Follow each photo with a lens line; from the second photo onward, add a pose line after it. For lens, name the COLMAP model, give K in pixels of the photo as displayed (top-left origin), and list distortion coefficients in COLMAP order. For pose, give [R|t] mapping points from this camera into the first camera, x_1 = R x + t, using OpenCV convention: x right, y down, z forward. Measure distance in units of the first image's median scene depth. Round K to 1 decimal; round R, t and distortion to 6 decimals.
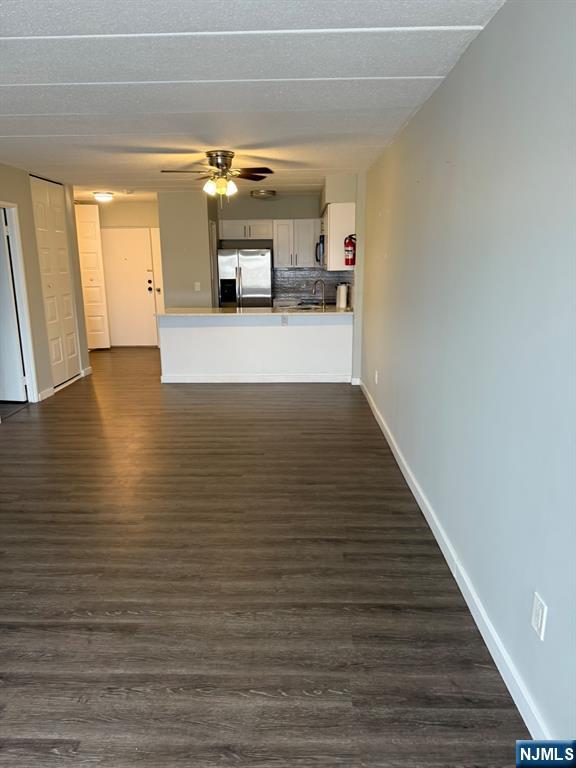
lens RADIAL K [[545.6, 0, 288.7], [0, 545.6, 384.3], [0, 0, 1]] dist [0.028527, -0.025711]
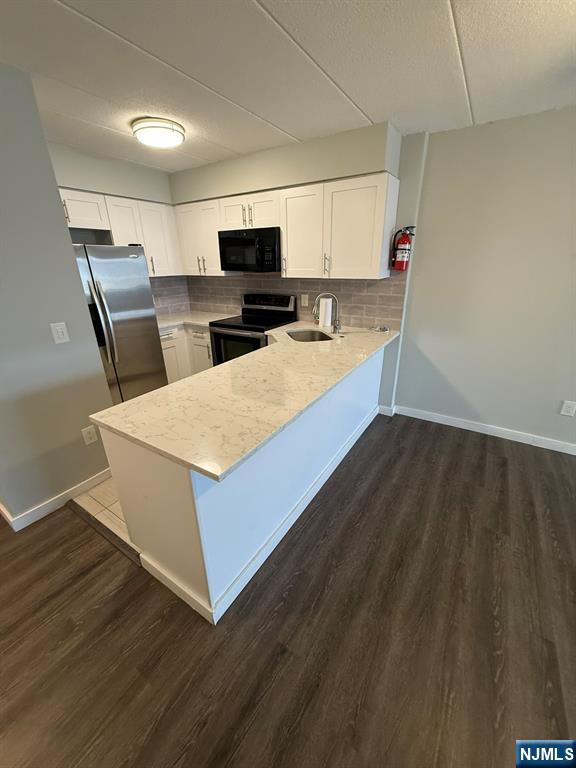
lens RADIAL K [[307.1, 0, 291.4], [0, 307.1, 382.1], [0, 0, 1]] dist [0.001058, 0.000699]
pose [[0.504574, -0.301551, 0.808994, -0.275967], [0.202656, 0.952209, 0.228536, -0.161111], [-0.839247, 0.048634, 0.541571, 0.731401]]
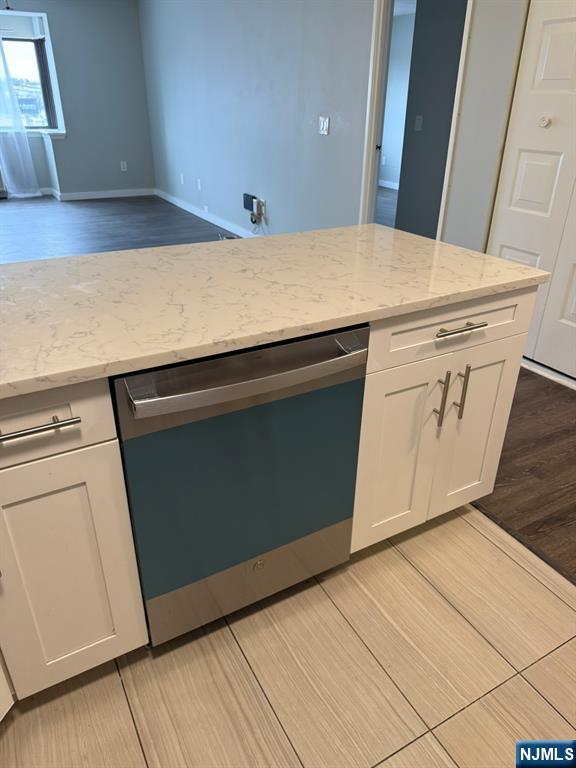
lens RADIAL K [[545.6, 0, 290.3], [0, 545.6, 386.3], [0, 0, 1]] dist [0.028527, -0.025711]
pose [[-0.852239, 0.256099, -0.456182, -0.031517], [-0.110394, 0.764317, 0.635321, -0.206667], [0.511373, 0.591805, -0.623109, 1.009362]]
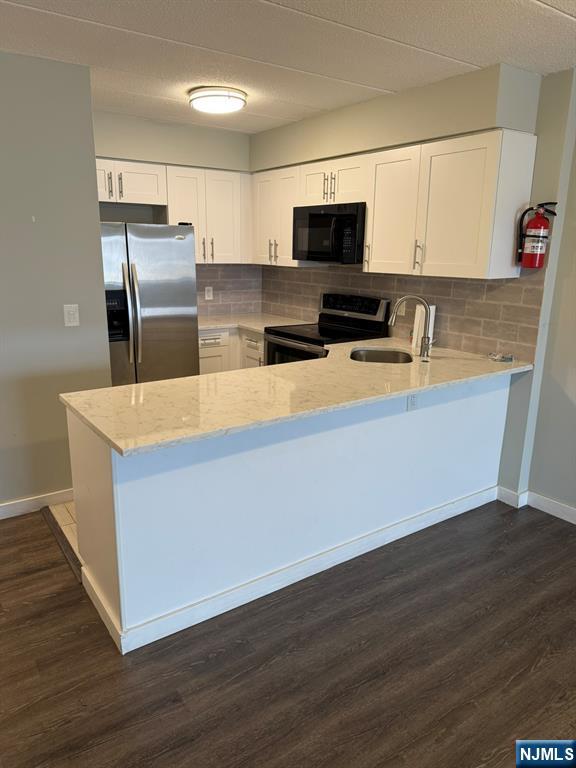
lens RADIAL K [[545.6, 0, 284.1], [0, 545.6, 386.8], [0, 0, 1]] dist [0.028527, -0.025711]
pose [[0.797510, -0.114894, 0.592265, -0.278229], [0.106066, 0.993110, 0.049831, -0.133199], [-0.593909, 0.023079, 0.804201, 0.611499]]
